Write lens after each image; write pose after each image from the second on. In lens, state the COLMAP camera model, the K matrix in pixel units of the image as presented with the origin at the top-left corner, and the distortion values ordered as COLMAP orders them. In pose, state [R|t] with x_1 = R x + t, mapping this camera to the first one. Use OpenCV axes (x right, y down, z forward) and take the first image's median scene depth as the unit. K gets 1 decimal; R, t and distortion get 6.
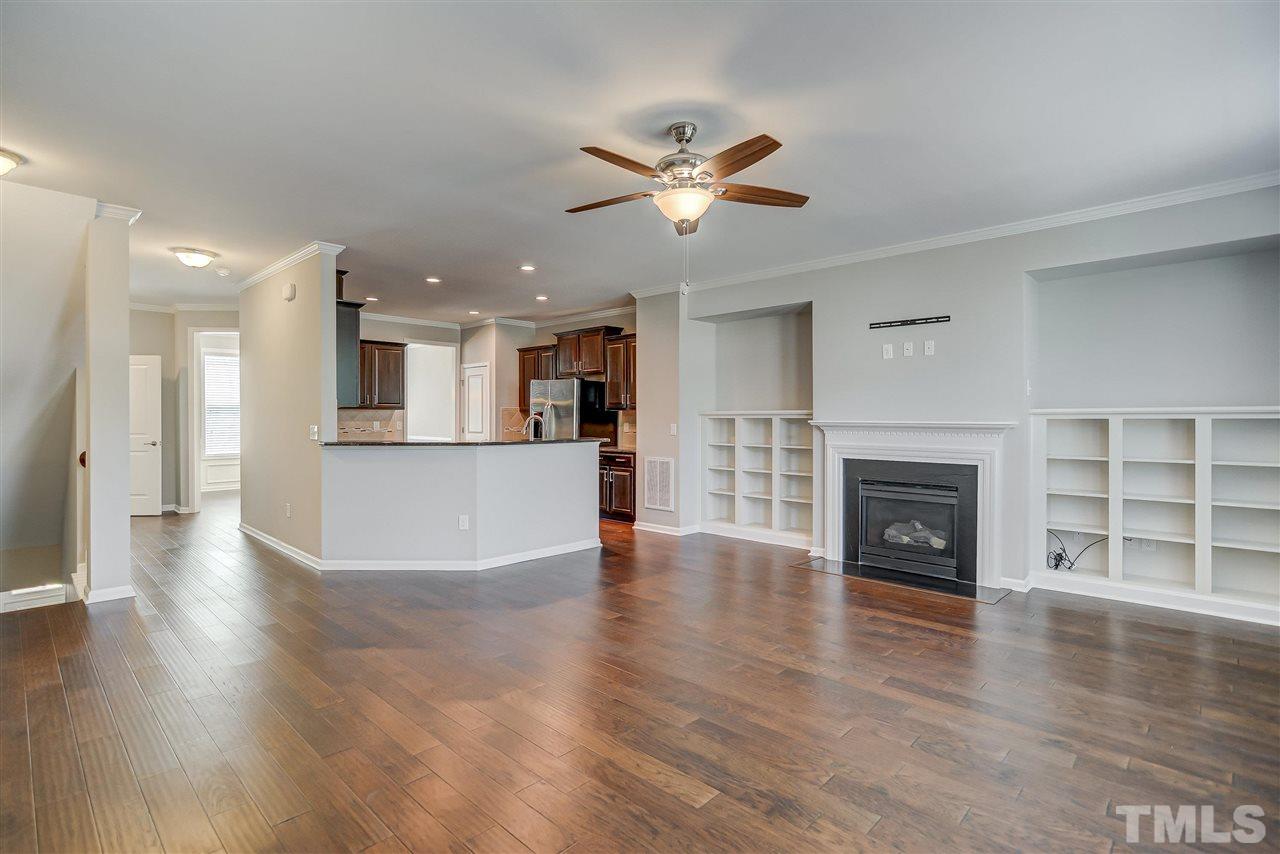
lens RADIAL K [[617.7, 0, 635.5], [0, 617.7, 423.0], [0, 0, 1]] dist [-0.018153, 0.000577]
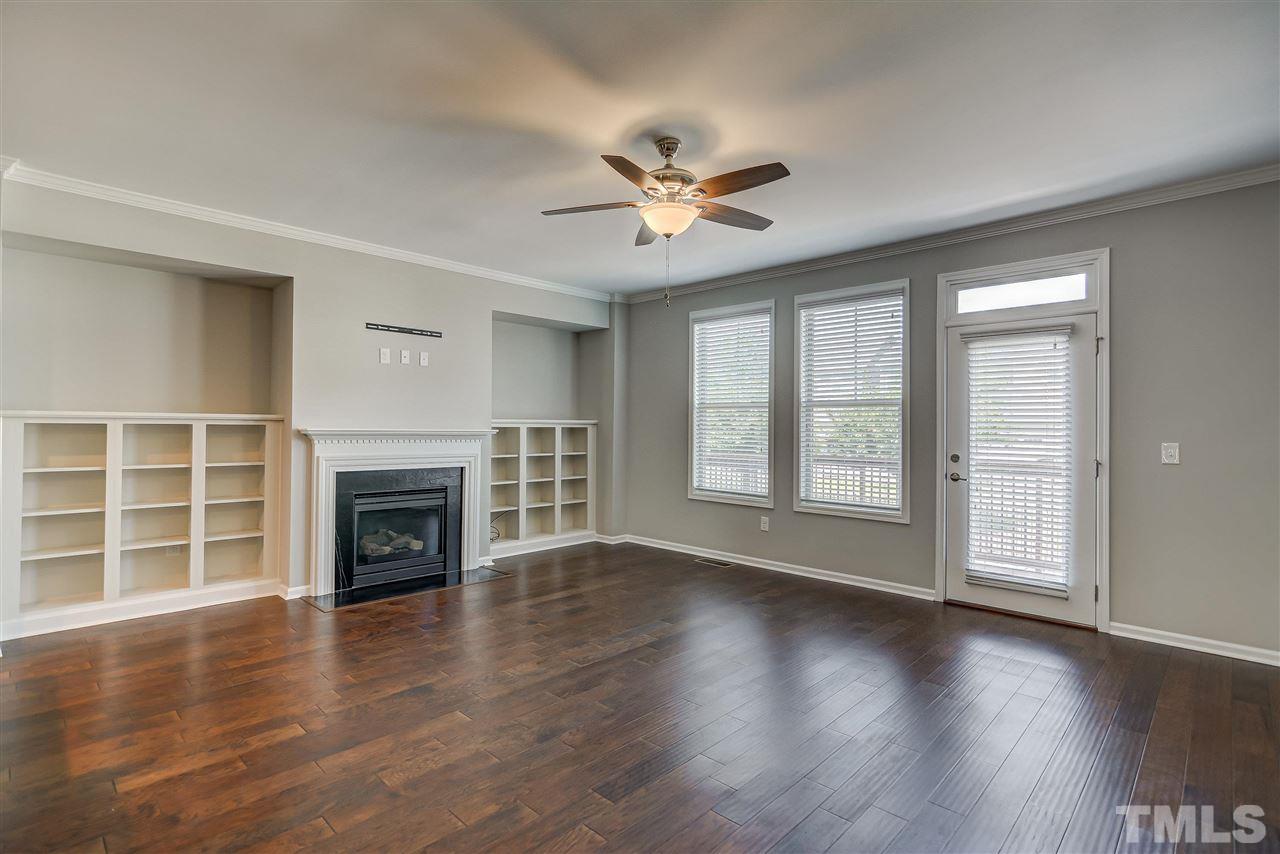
lens RADIAL K [[617.7, 0, 629.0], [0, 617.7, 420.4], [0, 0, 1]] dist [-0.018153, 0.000577]
pose [[0.007930, 0.011339, 0.999904, -0.525294], [0.002066, 0.999933, -0.011355, -0.004418], [-0.999966, 0.002156, 0.007906, 0.591362]]
